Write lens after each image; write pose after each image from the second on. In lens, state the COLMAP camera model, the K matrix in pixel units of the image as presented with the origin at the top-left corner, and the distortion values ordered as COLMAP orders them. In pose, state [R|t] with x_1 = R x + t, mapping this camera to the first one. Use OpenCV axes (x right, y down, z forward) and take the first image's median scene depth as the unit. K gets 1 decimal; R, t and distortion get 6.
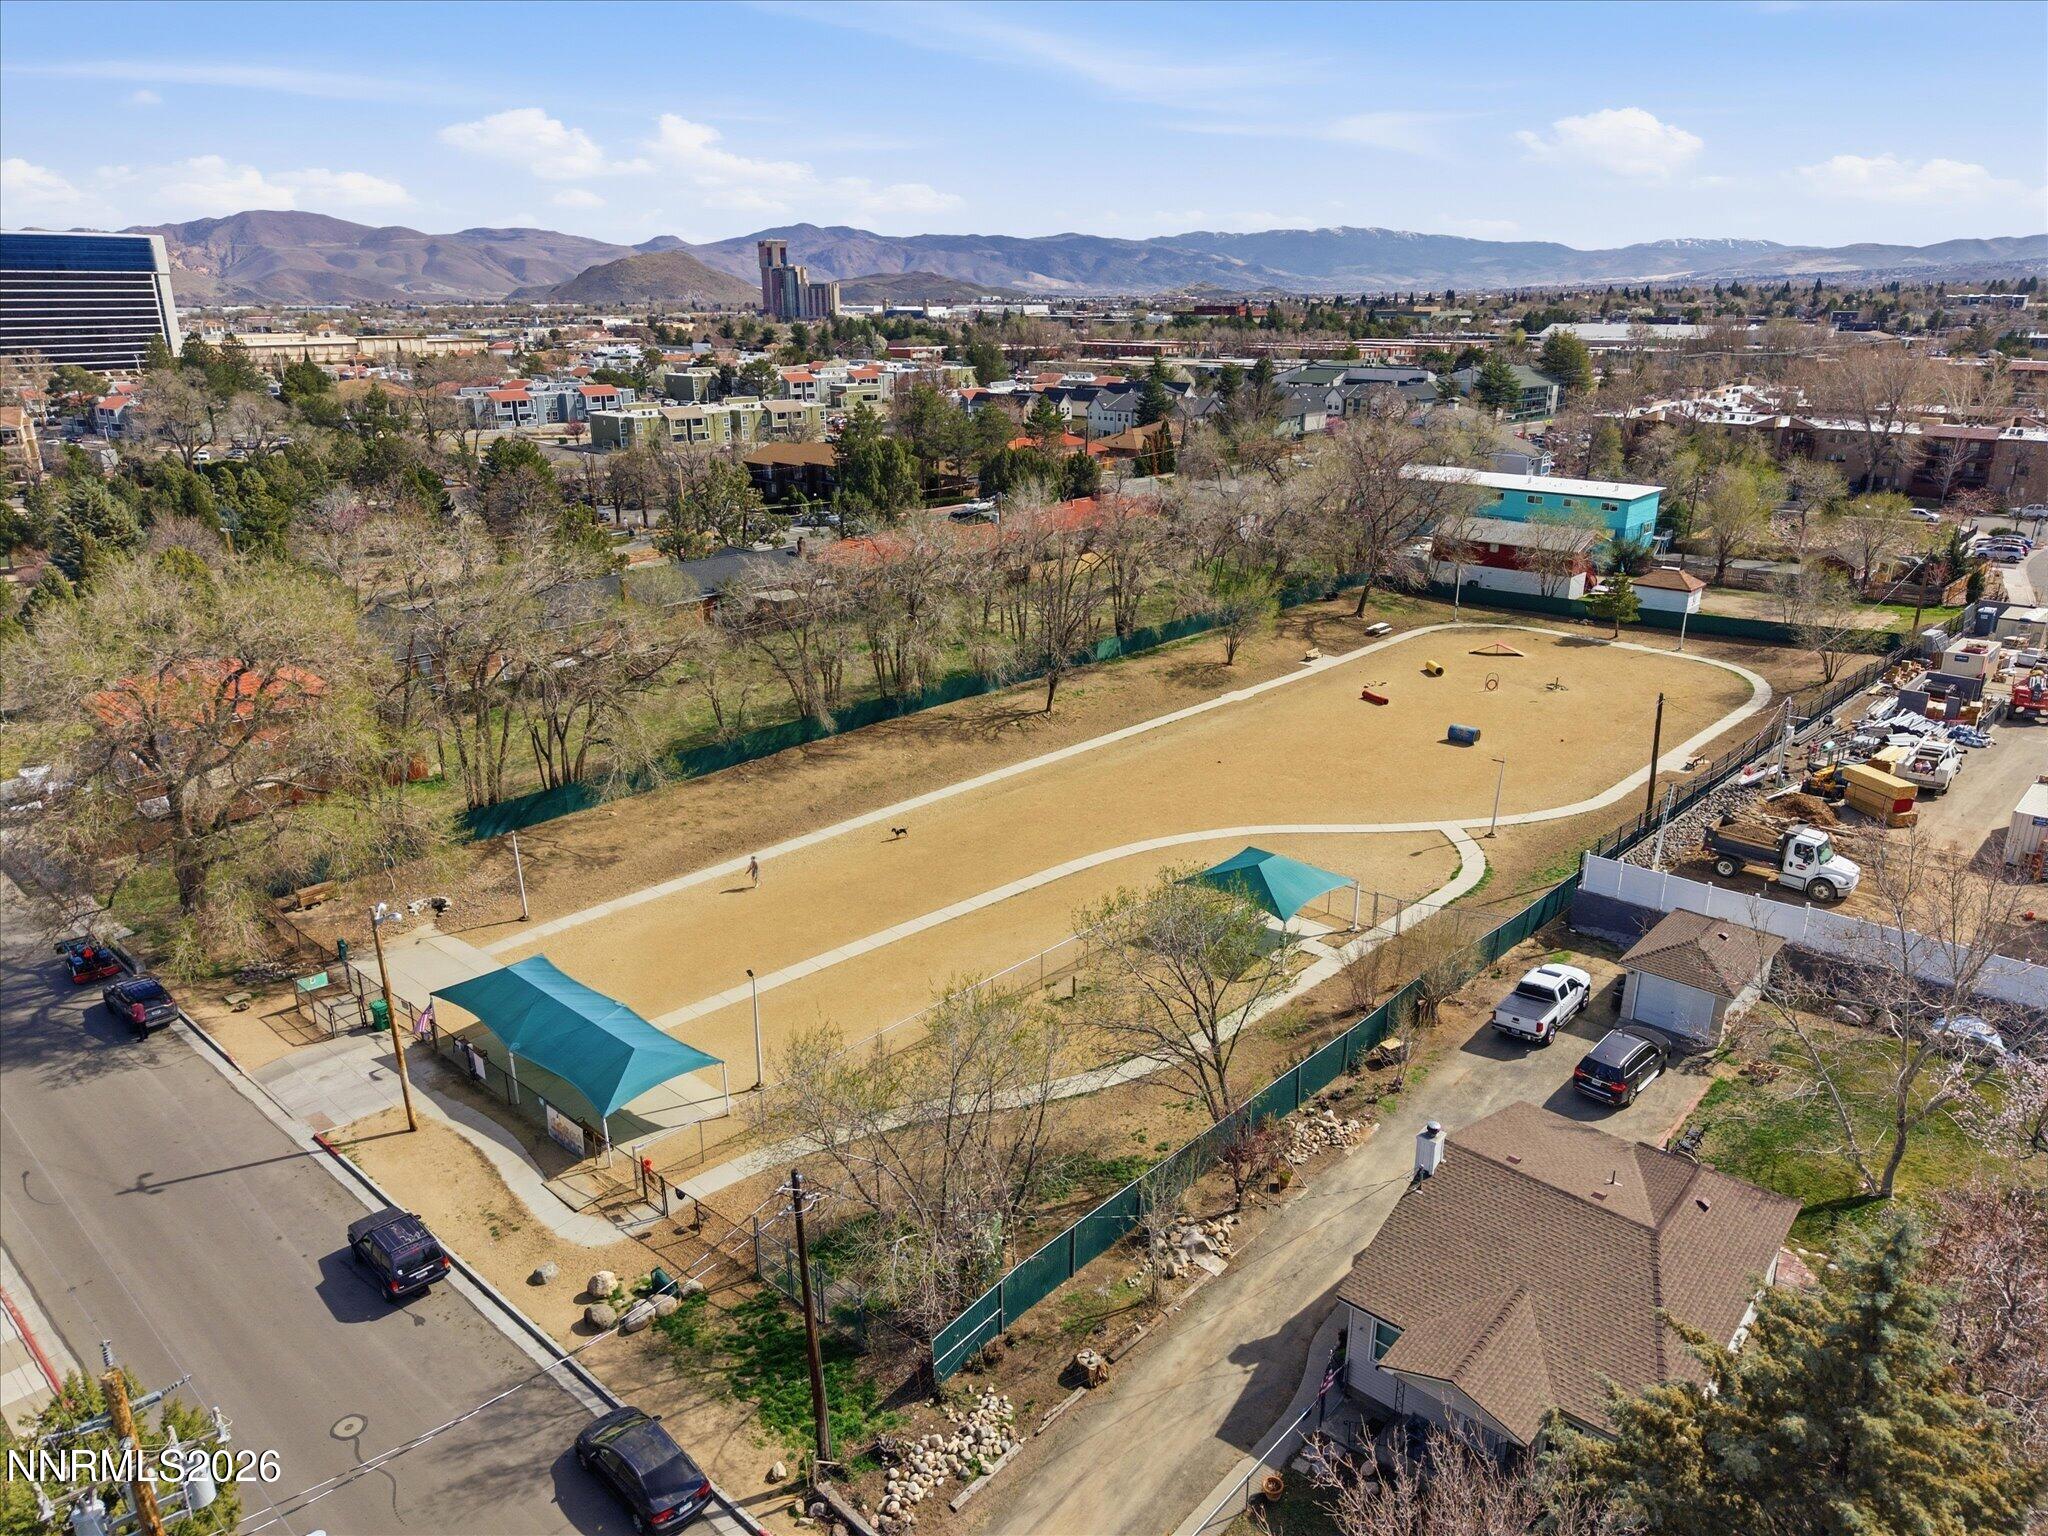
lens RADIAL K [[1364.5, 0, 1019.8], [0, 1364.5, 773.4], [0, 0, 1]] dist [0.022939, -0.023497]
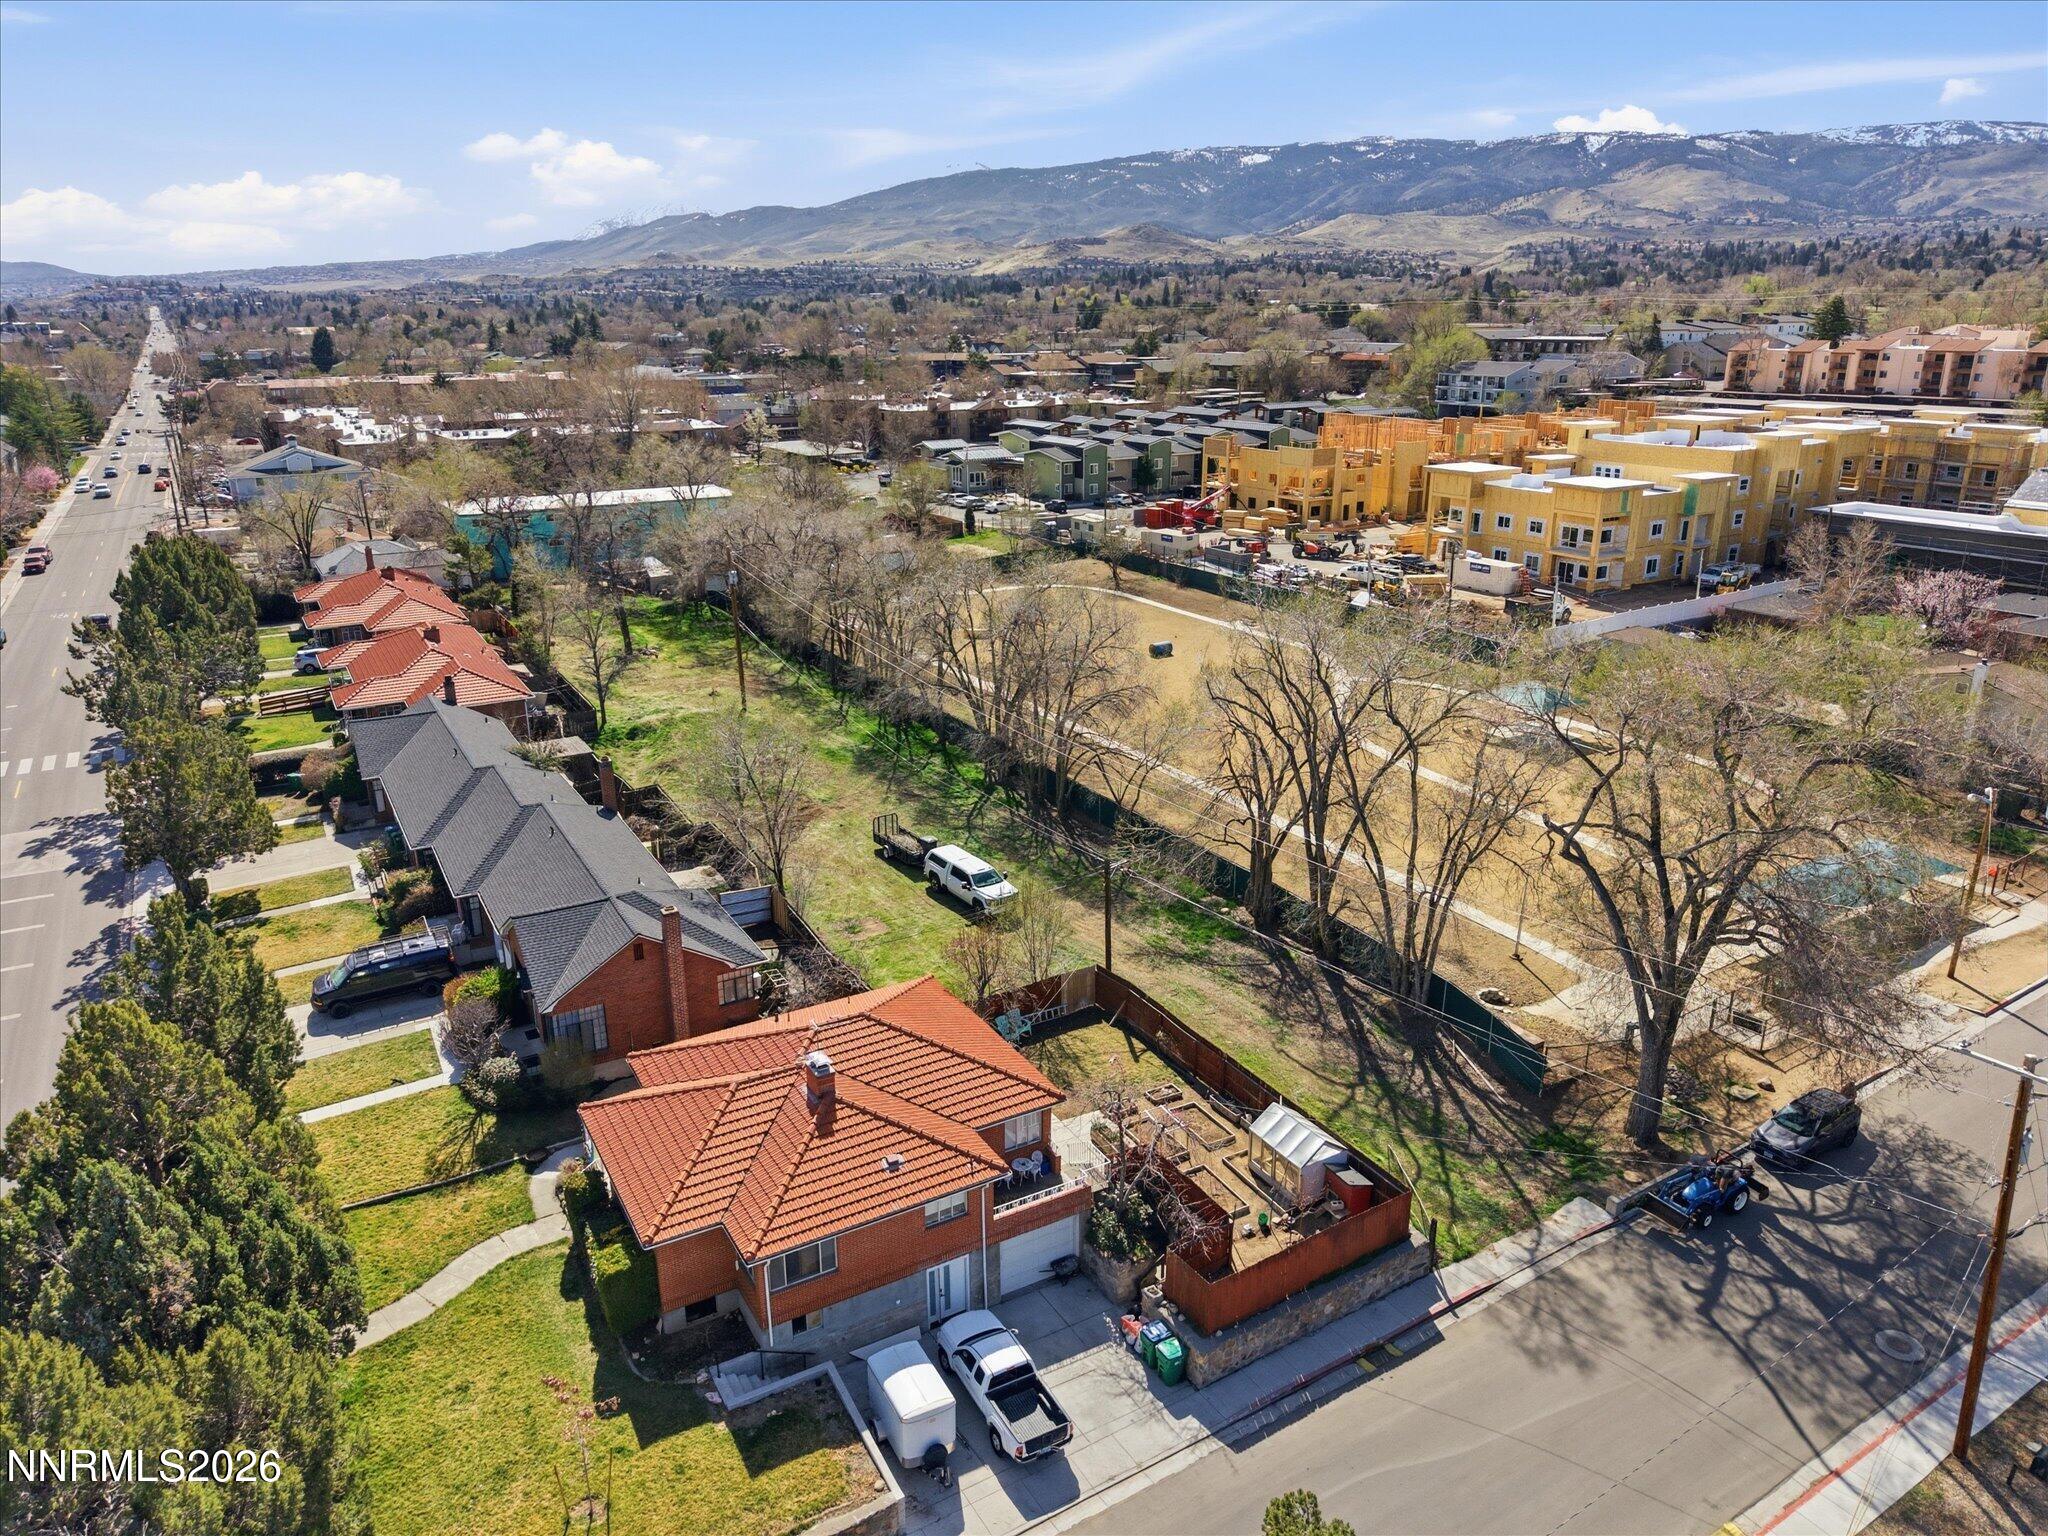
lens RADIAL K [[1364.5, 0, 1022.9], [0, 1364.5, 782.7], [0, 0, 1]] dist [0.022939, -0.023497]
pose [[0.268840, -0.312037, 0.911240, -0.298952], [0.324100, 0.920208, 0.219489, -0.076136], [-0.907019, 0.236326, 0.348520, 0.220795]]
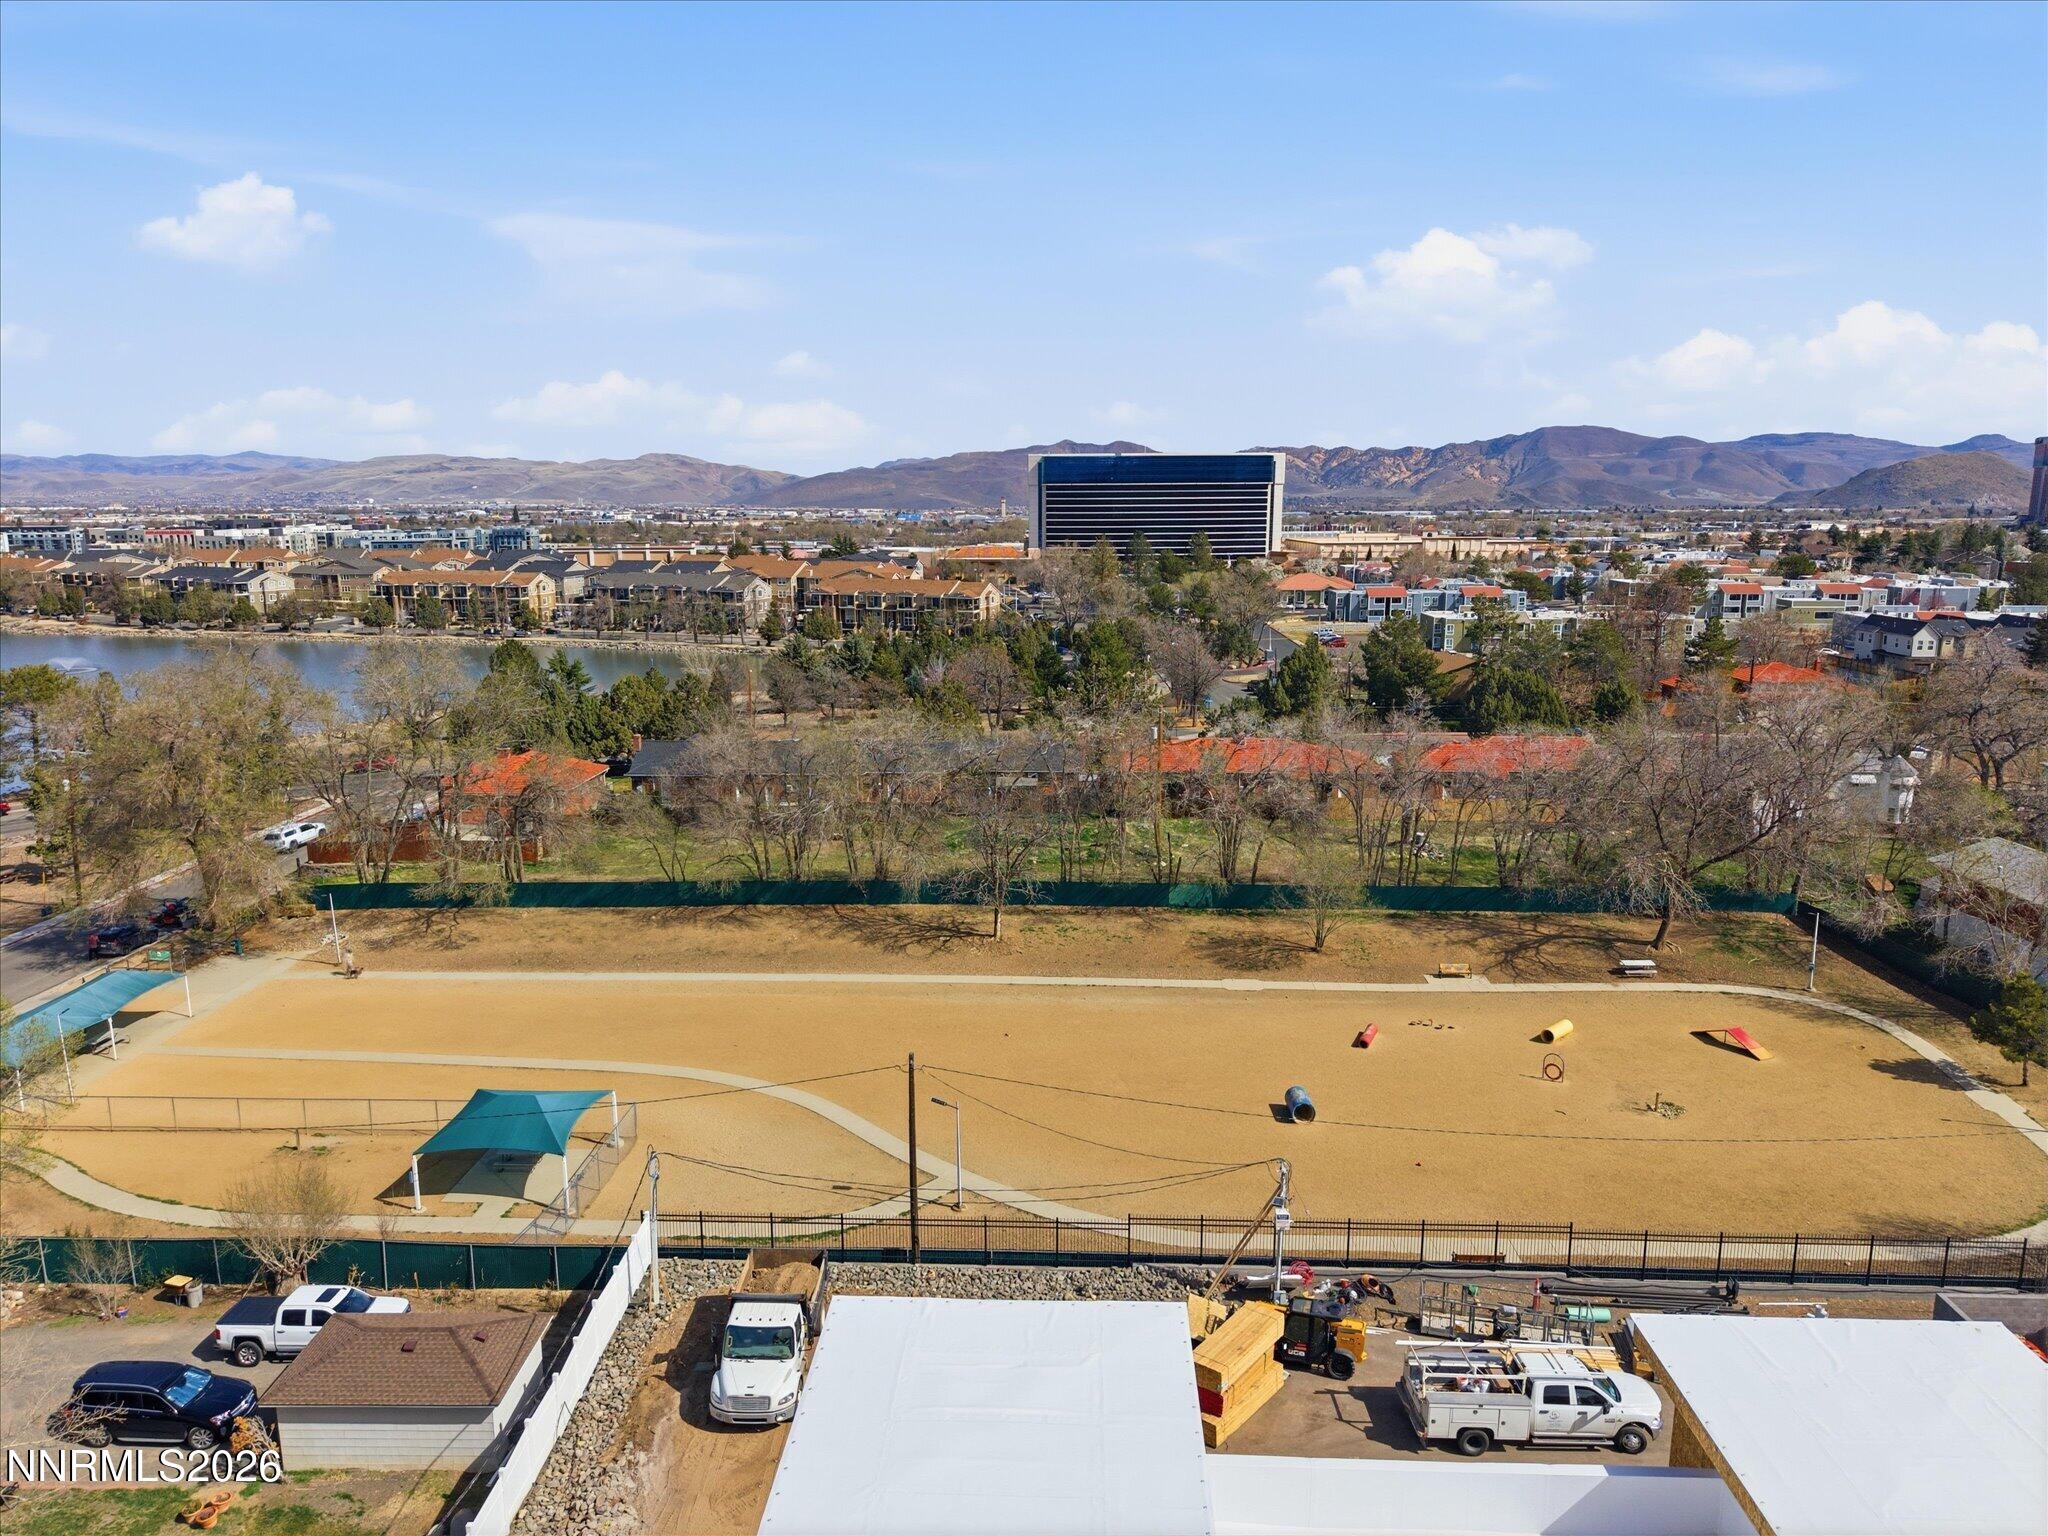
lens RADIAL K [[1364.5, 0, 1031.2], [0, 1364.5, 778.1], [0, 0, 1]] dist [0.022939, -0.023497]
pose [[0.670822, 0.146786, -0.726946, 0.228941], [-0.243571, 0.969449, -0.029014, -0.043062], [0.700479, 0.196526, 0.686081, 0.125034]]
